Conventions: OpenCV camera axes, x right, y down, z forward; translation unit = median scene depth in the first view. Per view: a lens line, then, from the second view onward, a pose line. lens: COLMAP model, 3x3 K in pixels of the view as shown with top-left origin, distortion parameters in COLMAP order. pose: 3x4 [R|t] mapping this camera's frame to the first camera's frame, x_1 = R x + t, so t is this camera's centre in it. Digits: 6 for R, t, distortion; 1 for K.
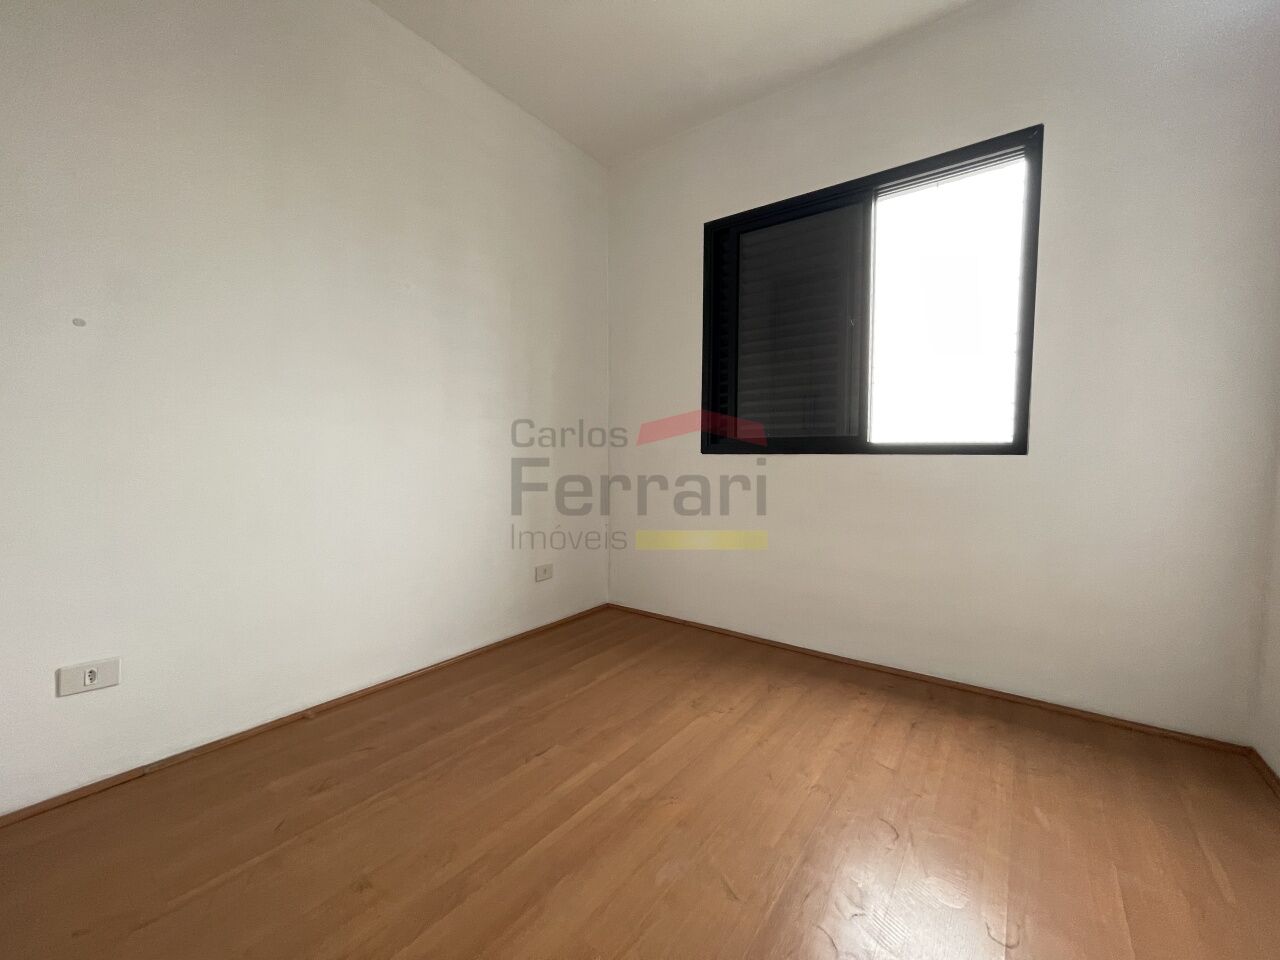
lens RADIAL K [[519.2, 0, 640.0], [0, 519.2, 482.6], [0, 0, 1]] dist [-0.000738, 0.000437]
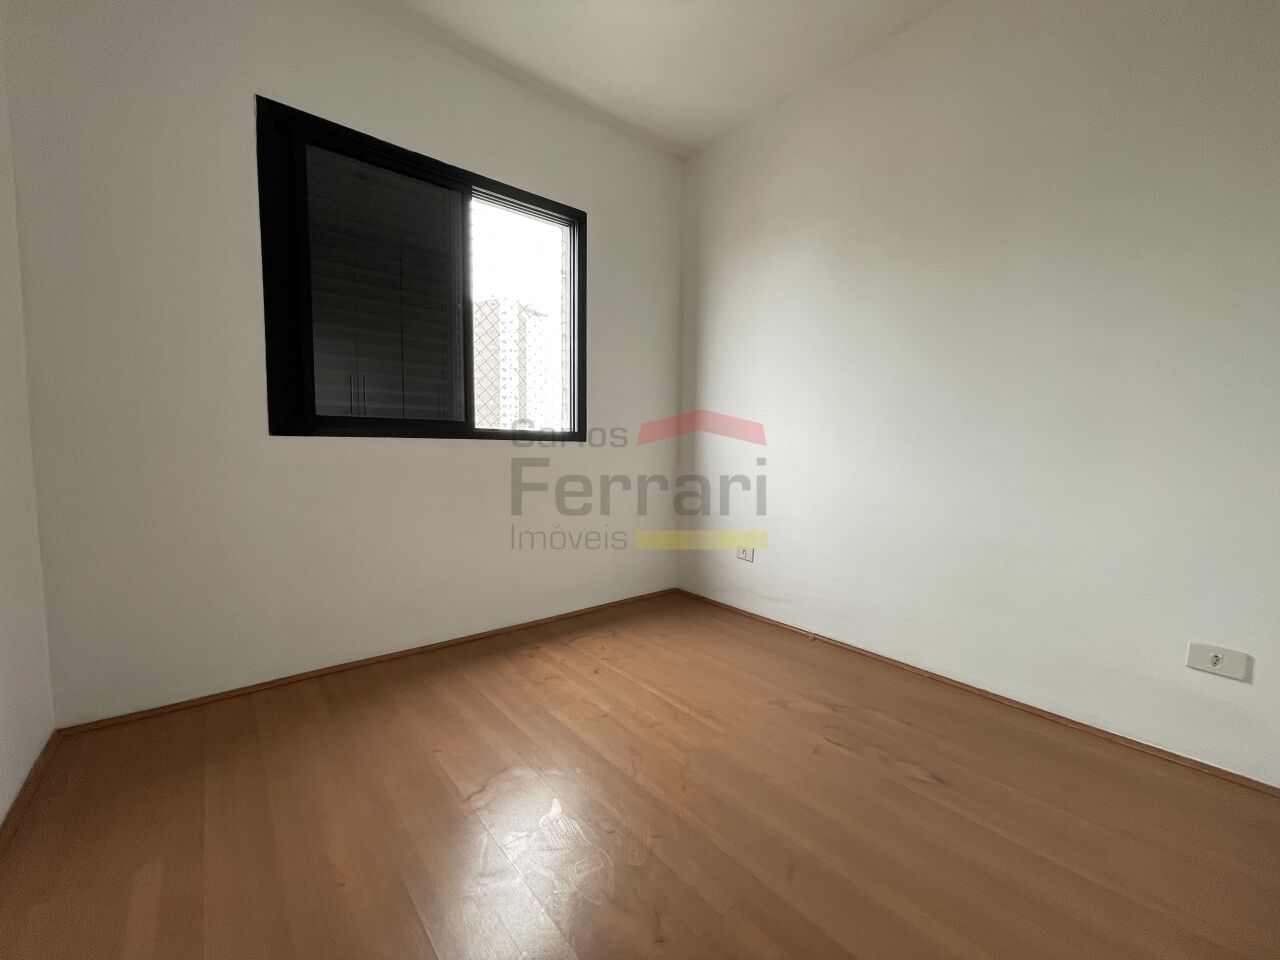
lens RADIAL K [[519.2, 0, 640.0], [0, 519.2, 482.6], [0, 0, 1]] dist [-0.000738, 0.000437]
pose [[0.242806, -0.067195, 0.967745, -0.984609], [0.043226, 0.997357, 0.058406, -0.025465], [-0.969111, 0.027650, 0.245068, 0.797269]]
